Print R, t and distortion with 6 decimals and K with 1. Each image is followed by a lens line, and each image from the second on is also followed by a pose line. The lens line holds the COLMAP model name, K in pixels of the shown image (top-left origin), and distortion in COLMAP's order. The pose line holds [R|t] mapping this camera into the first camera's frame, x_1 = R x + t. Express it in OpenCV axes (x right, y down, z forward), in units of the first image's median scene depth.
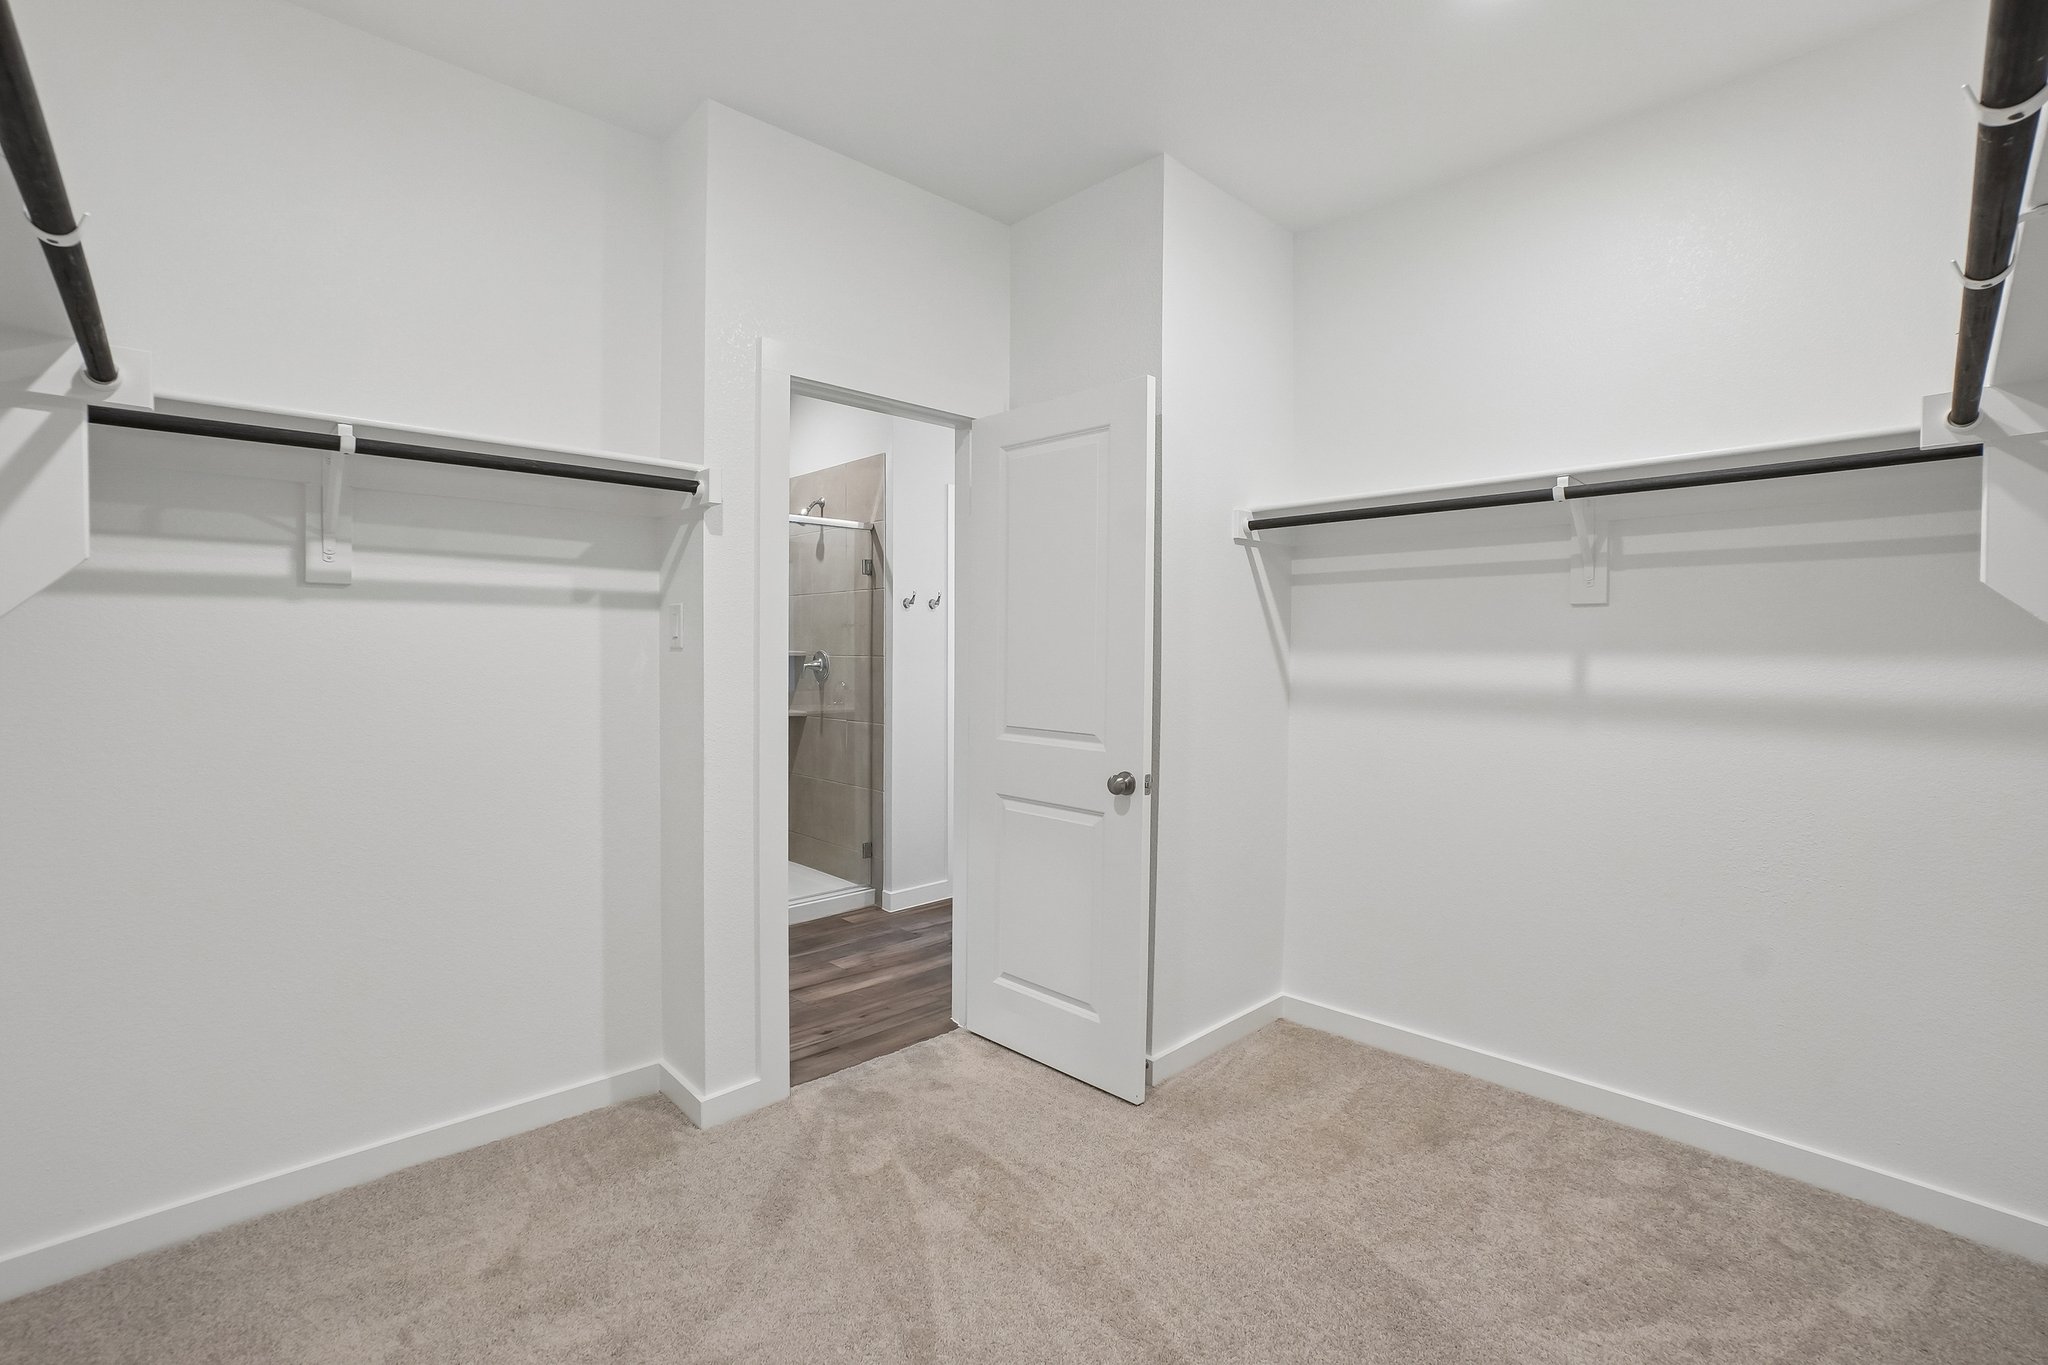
lens RADIAL K [[915.4, 0, 1007.7], [0, 915.4, 667.9], [0, 0, 1]] dist [-0.056241, 0.021000]
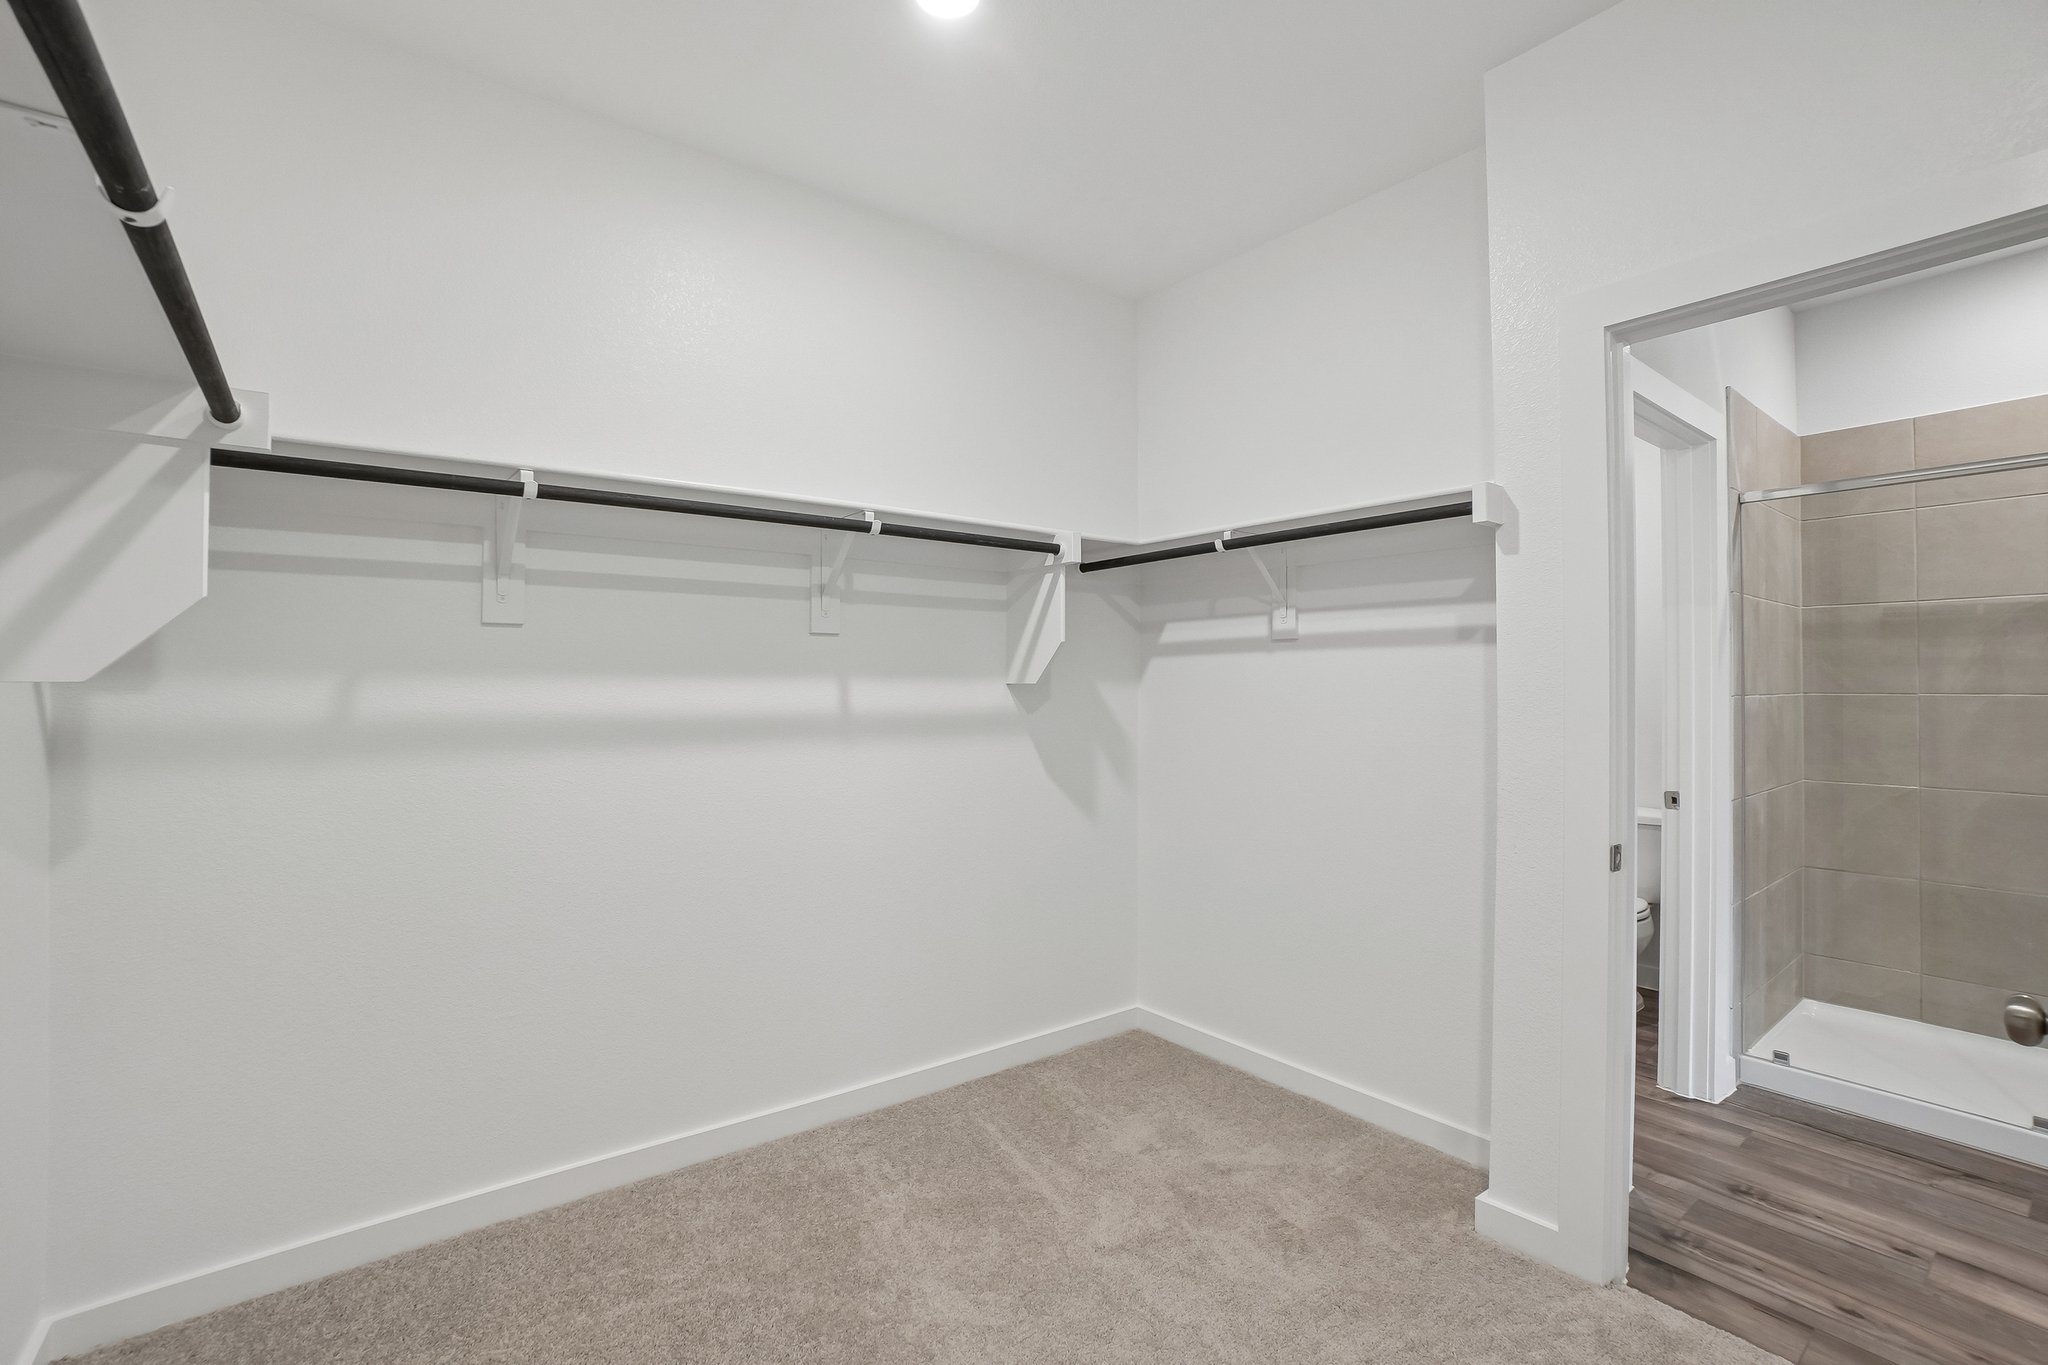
lens RADIAL K [[915.4, 0, 1007.7], [0, 915.4, 667.9], [0, 0, 1]] dist [-0.056241, 0.021000]
pose [[-0.096283, -0.023809, -0.995069, 0.653390], [-0.023836, 0.999482, -0.021608, -0.009291], [0.995069, 0.021638, -0.096800, 0.685349]]
